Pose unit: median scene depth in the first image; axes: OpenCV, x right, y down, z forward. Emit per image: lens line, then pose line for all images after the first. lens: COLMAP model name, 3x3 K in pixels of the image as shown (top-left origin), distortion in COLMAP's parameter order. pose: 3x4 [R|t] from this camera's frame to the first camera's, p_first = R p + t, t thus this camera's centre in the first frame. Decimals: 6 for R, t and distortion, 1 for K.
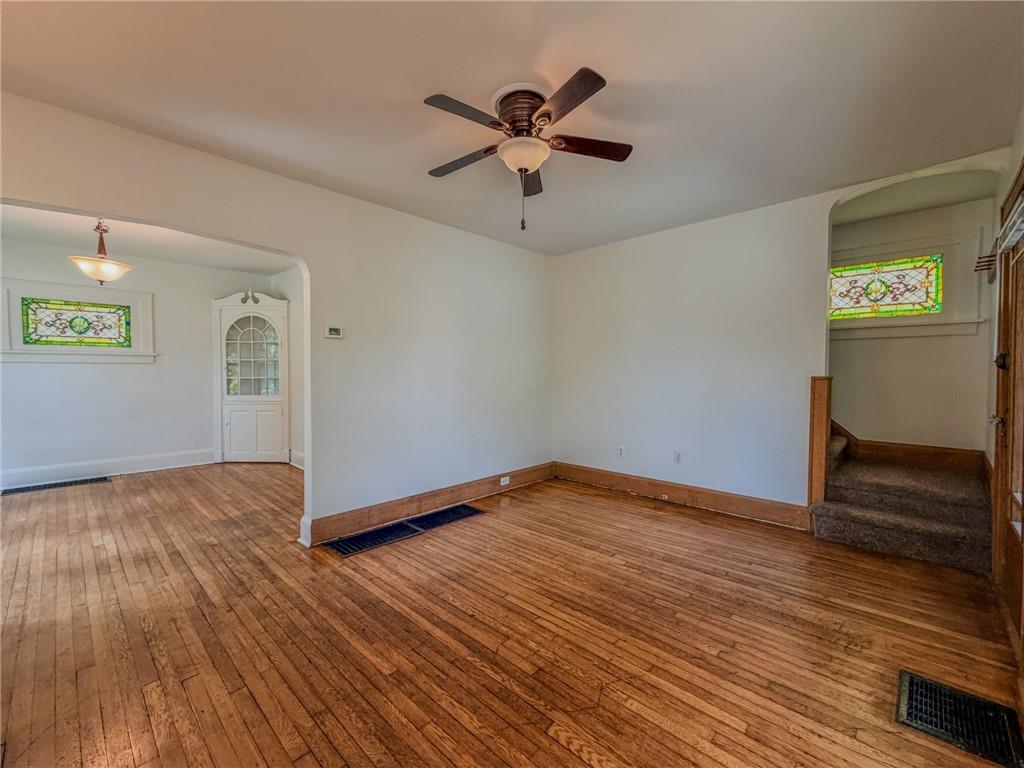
lens RADIAL K [[426.9, 0, 509.4], [0, 426.9, 382.8], [0, 0, 1]] dist [-0.000364, 0.000014]
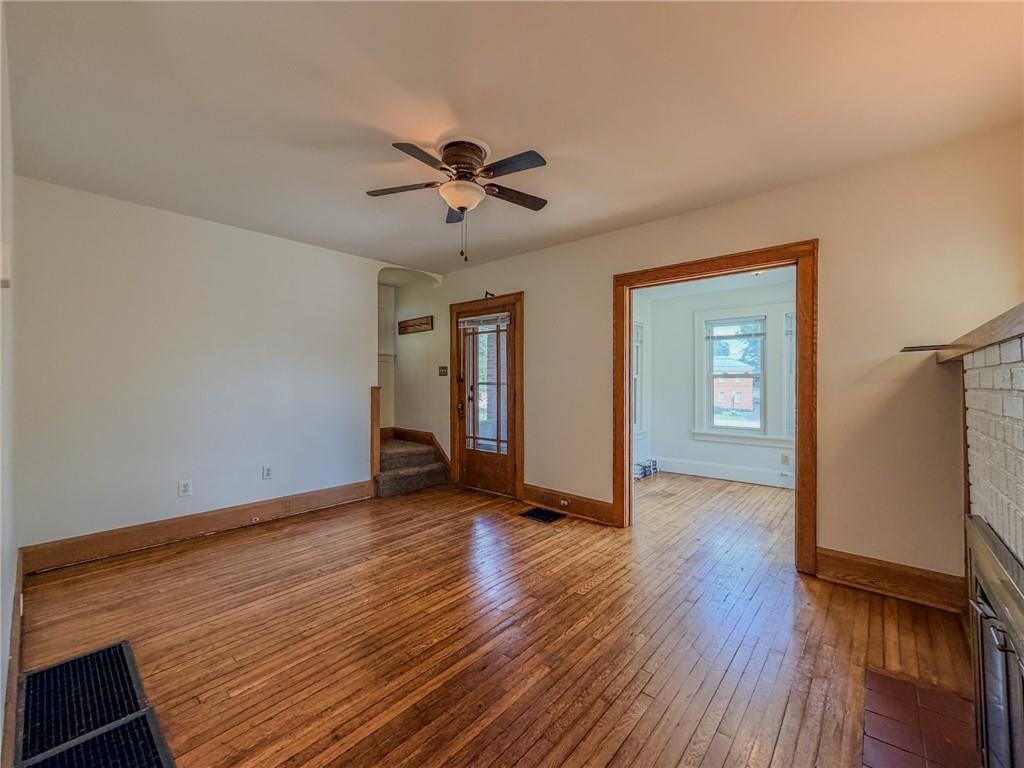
lens RADIAL K [[426.9, 0, 509.4], [0, 426.9, 382.8], [0, 0, 1]] dist [-0.000364, 0.000014]
pose [[-0.045499, -0.001847, 0.998963, -0.872521], [0.024981, 0.999683, 0.002987, -0.024927], [-0.998652, 0.025091, -0.045438, 0.732757]]
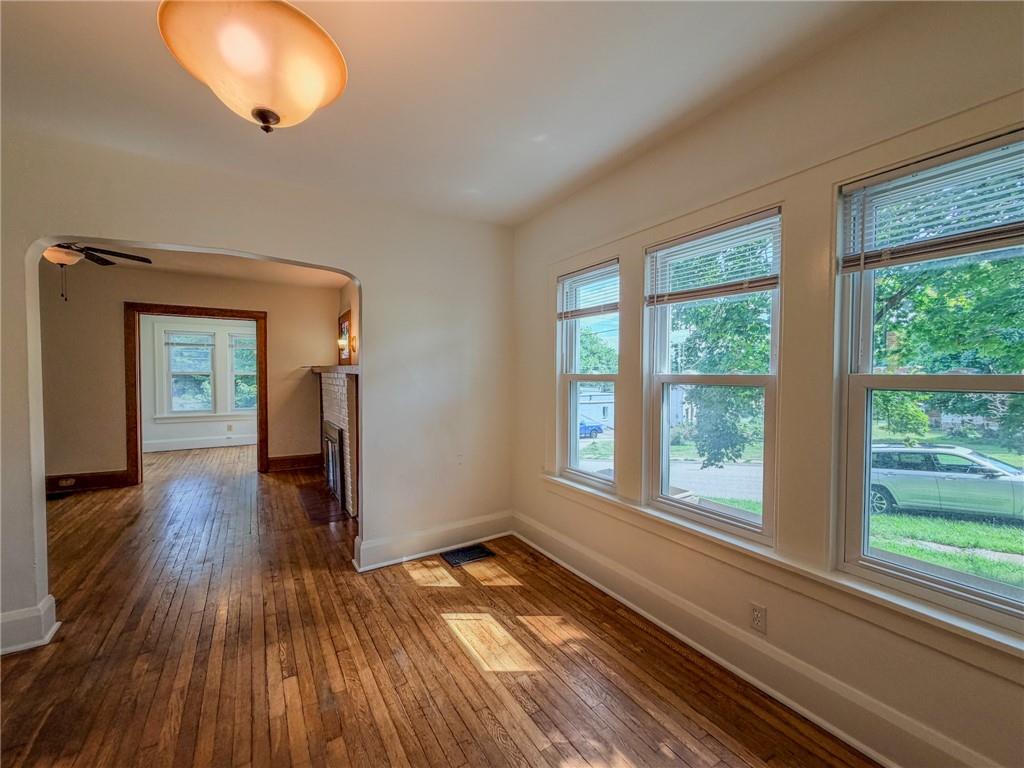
lens RADIAL K [[420.3, 0, 512.0], [0, 420.3, 384.0], [0, 0, 1]] dist [-0.000224, -0.000140]
pose [[-0.967350, -0.009705, 0.253260, -1.603893], [0.003612, 0.998637, 0.052066, -0.088604], [-0.253420, 0.051281, -0.965996, 1.672406]]
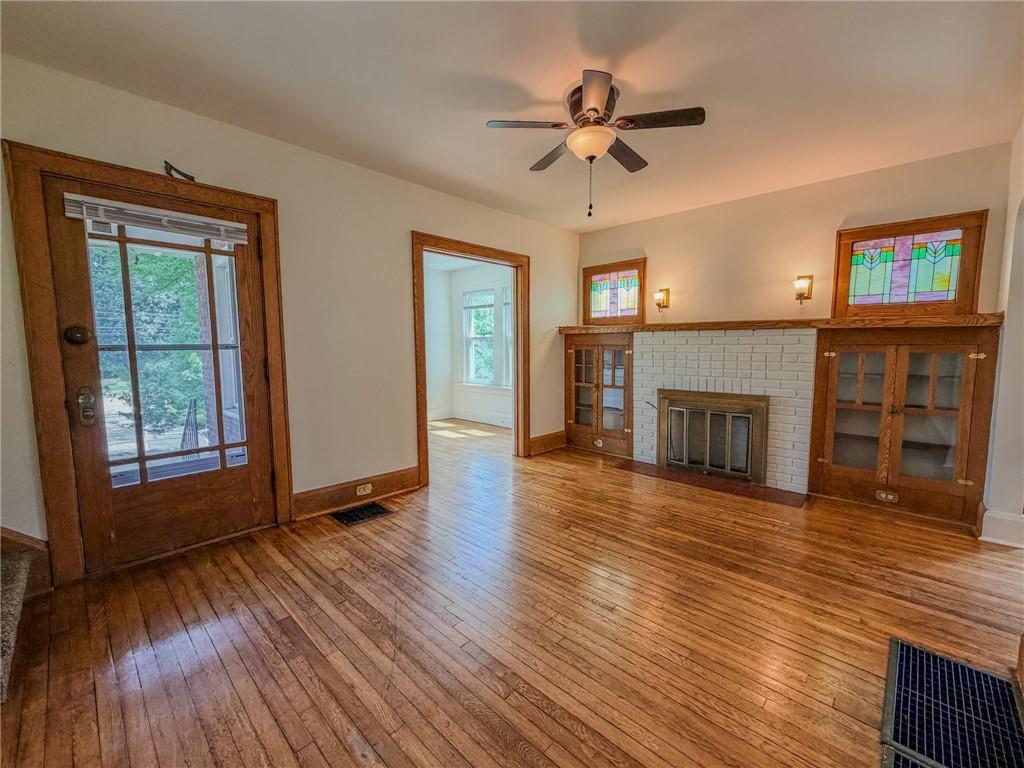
lens RADIAL K [[426.9, 0, 509.4], [0, 426.9, 382.8], [0, 0, 1]] dist [-0.000364, 0.000014]
pose [[-0.999980, 0.004896, -0.003927, 0.192551], [0.004401, 0.993078, 0.117377, -0.046951], [0.004475, 0.117358, -0.993080, 1.669671]]
